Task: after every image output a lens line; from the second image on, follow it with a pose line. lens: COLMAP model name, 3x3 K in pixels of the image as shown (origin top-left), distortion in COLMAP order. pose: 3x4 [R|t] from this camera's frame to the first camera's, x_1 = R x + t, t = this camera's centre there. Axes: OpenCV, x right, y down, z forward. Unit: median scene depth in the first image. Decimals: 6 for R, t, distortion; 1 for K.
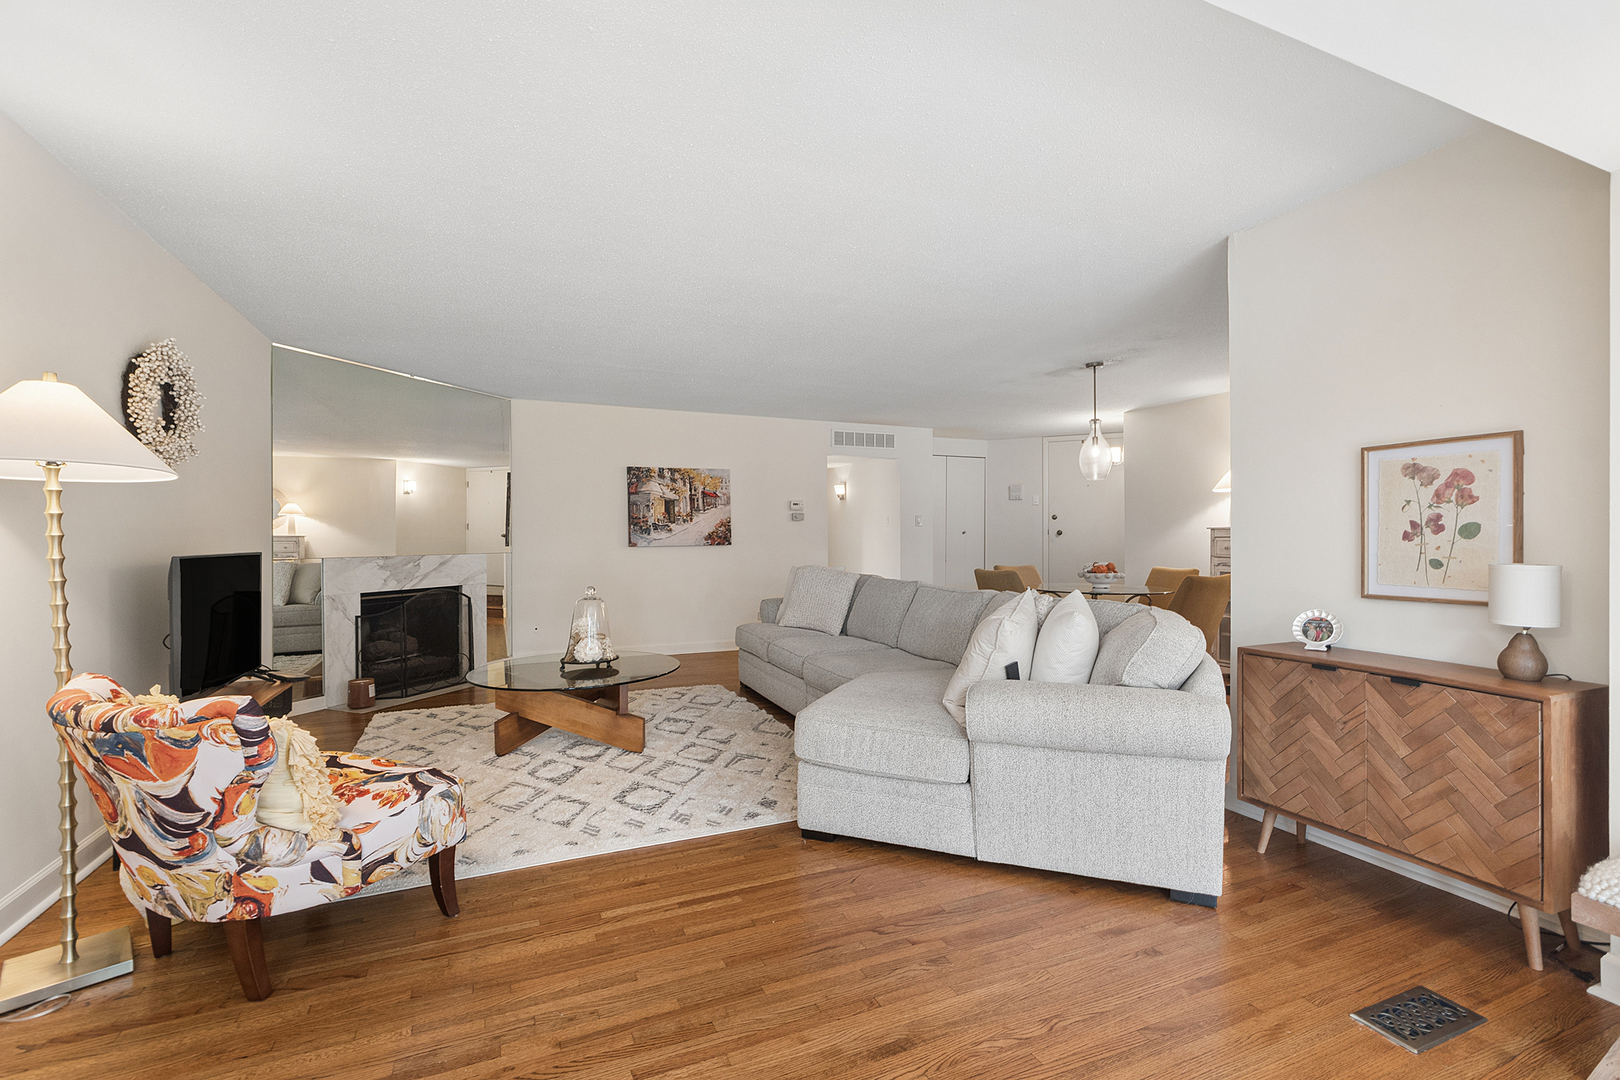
lens RADIAL K [[712.9, 0, 813.6], [0, 712.9, 537.4], [0, 0, 1]] dist [-0.016749, 0.005278]
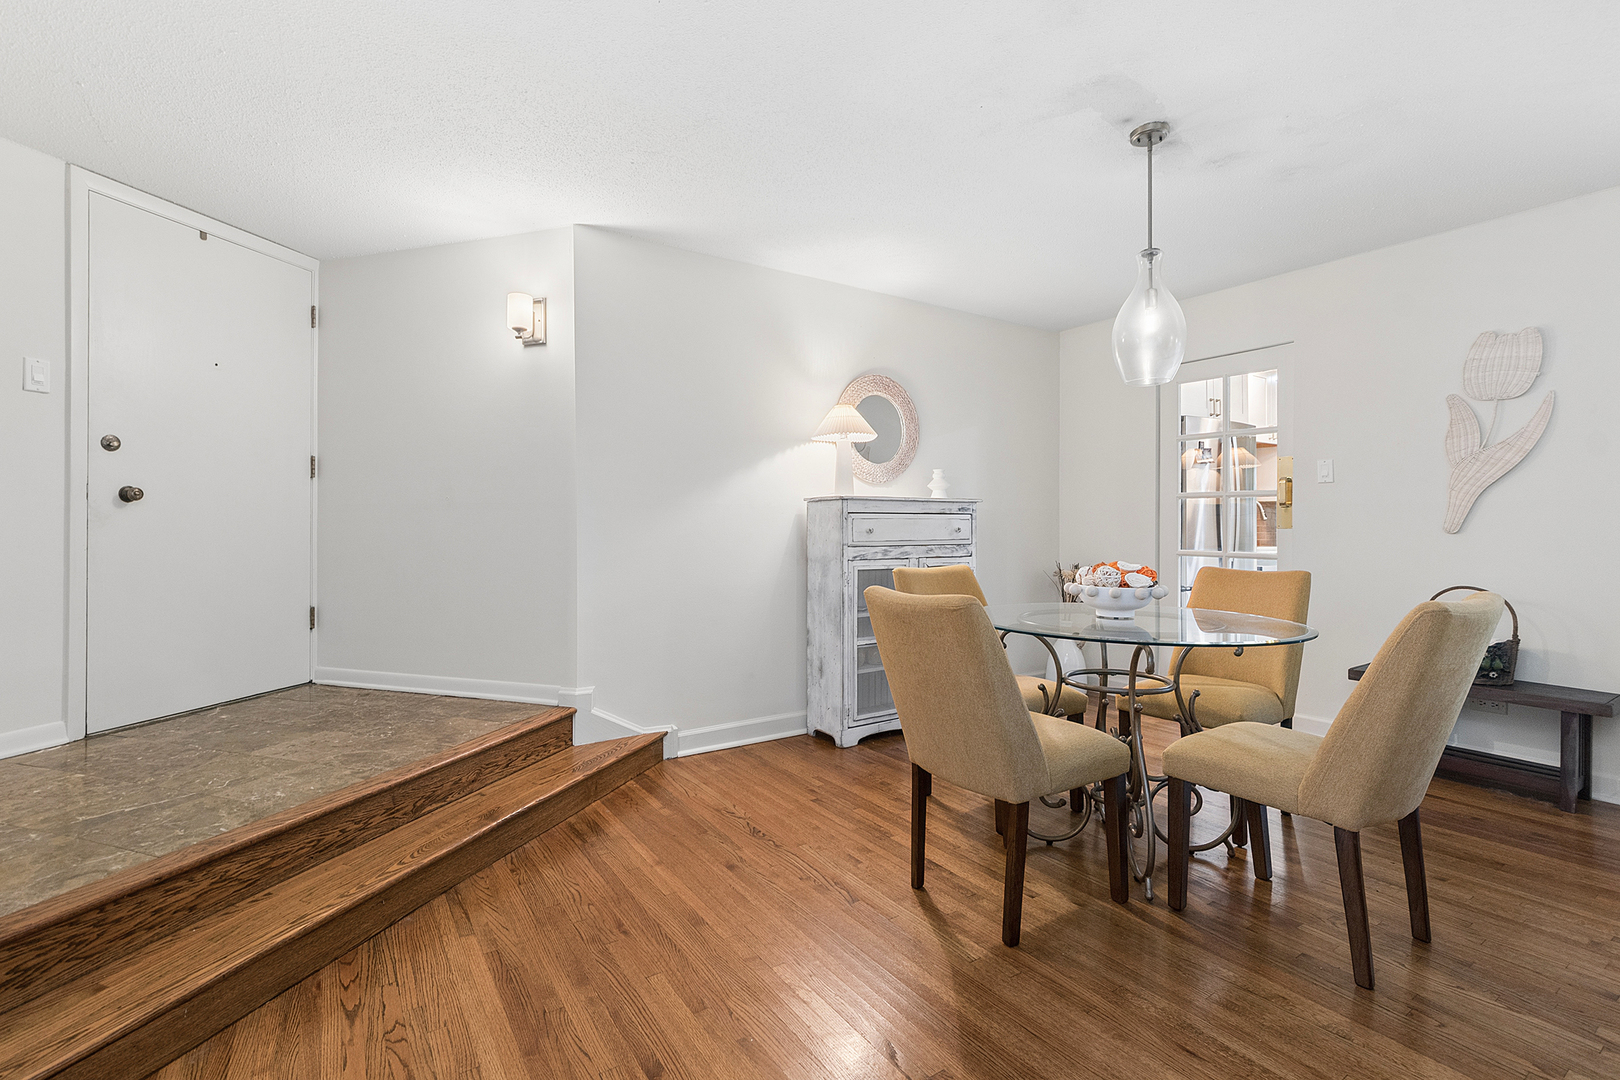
lens RADIAL K [[712.9, 0, 813.6], [0, 712.9, 537.4], [0, 0, 1]] dist [-0.016749, 0.005278]
pose [[-0.193544, -0.017159, 0.980942, -0.042554], [-0.001176, 0.999850, 0.017258, 0.019556], [-0.981091, 0.002187, -0.193535, 2.249416]]
